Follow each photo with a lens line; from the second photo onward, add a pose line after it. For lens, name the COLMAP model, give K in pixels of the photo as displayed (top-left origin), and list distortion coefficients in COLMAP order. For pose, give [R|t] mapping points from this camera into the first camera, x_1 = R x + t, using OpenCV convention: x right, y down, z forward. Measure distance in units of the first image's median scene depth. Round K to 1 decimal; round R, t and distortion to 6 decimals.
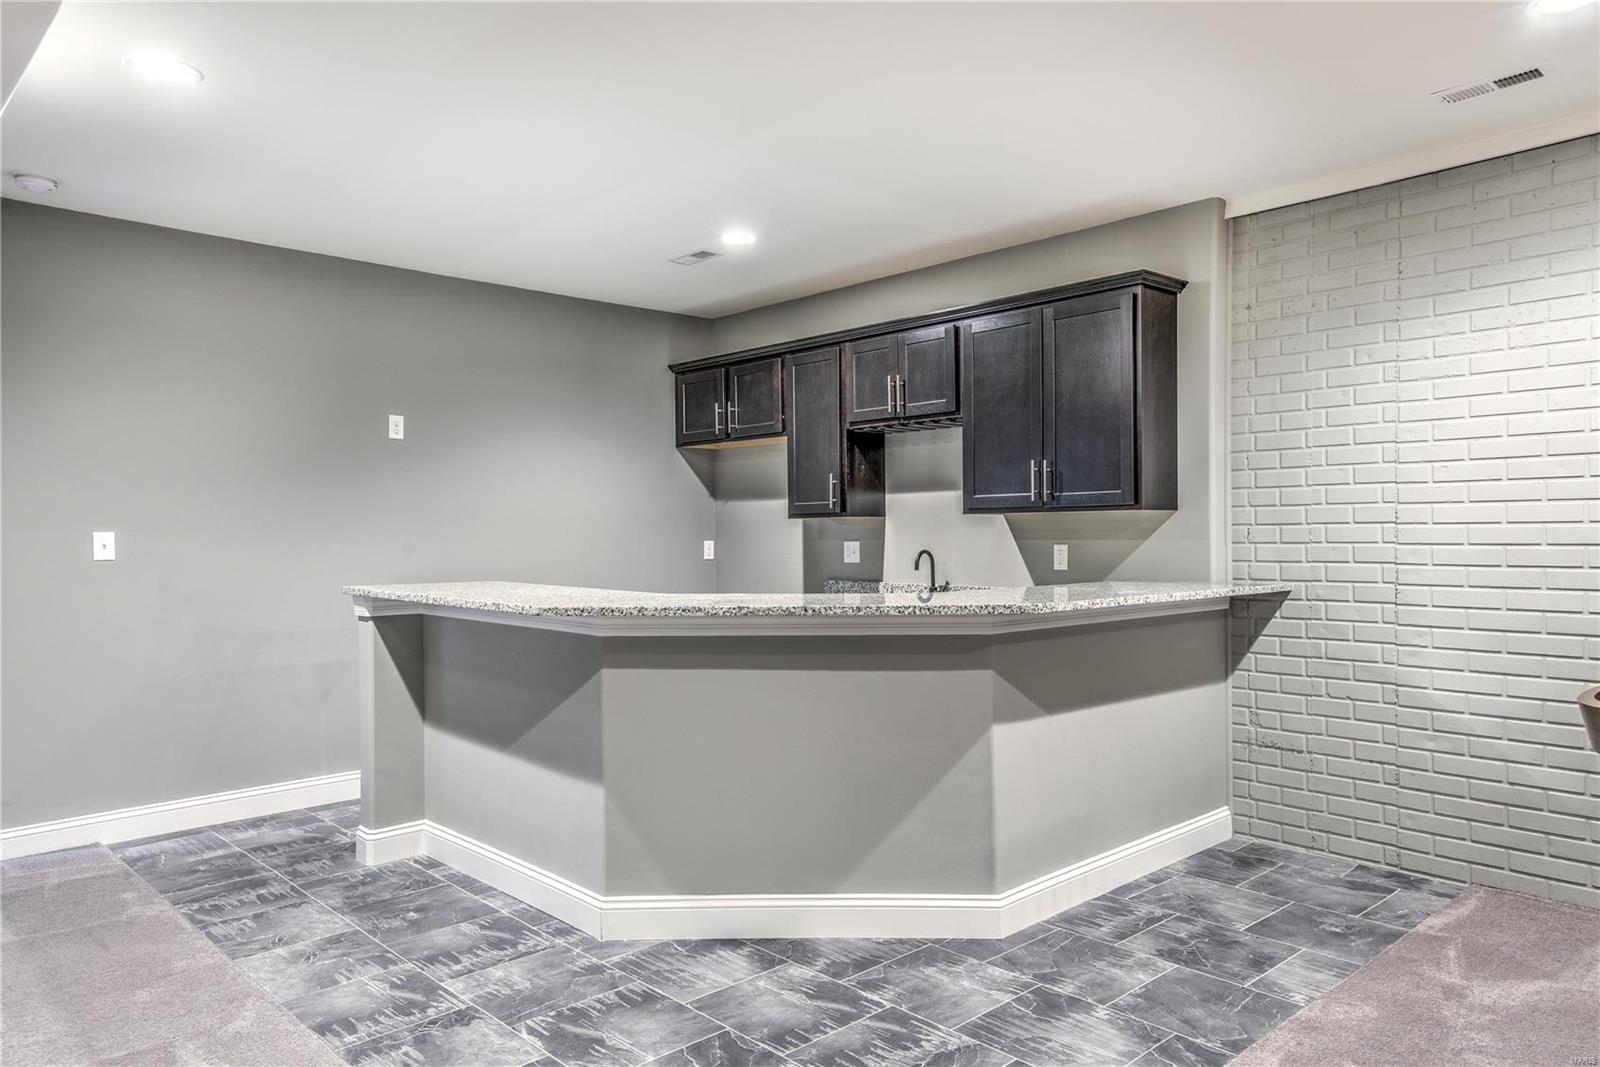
lens RADIAL K [[1108.4, 0, 796.9], [0, 1108.4, 537.8], [0, 0, 1]] dist [0.080081, 0.004383]
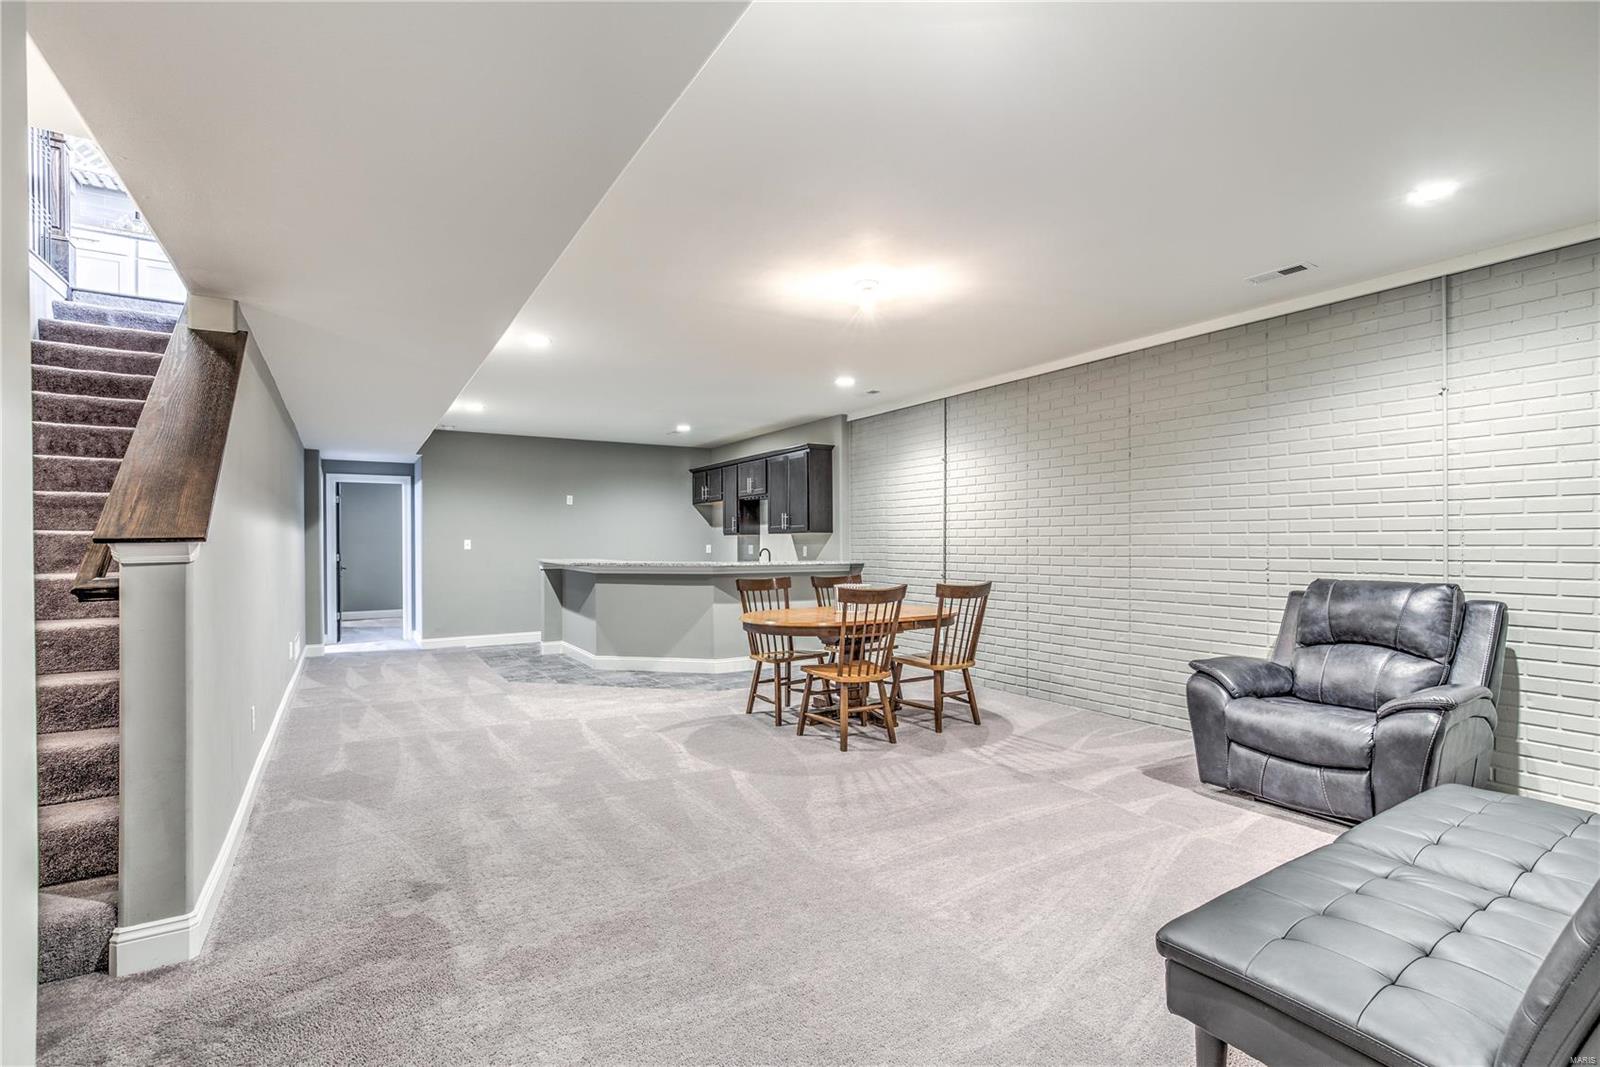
lens RADIAL K [[737.7, 0, 804.7], [0, 737.7, 538.4], [0, 0, 1]] dist [-0.000835, 0.000094]
pose [[0.982047, 0.002825, -0.188616, 0.592263], [-0.004949, 0.999929, -0.010795, 0.007770], [0.188572, 0.011535, 0.981992, -0.685011]]
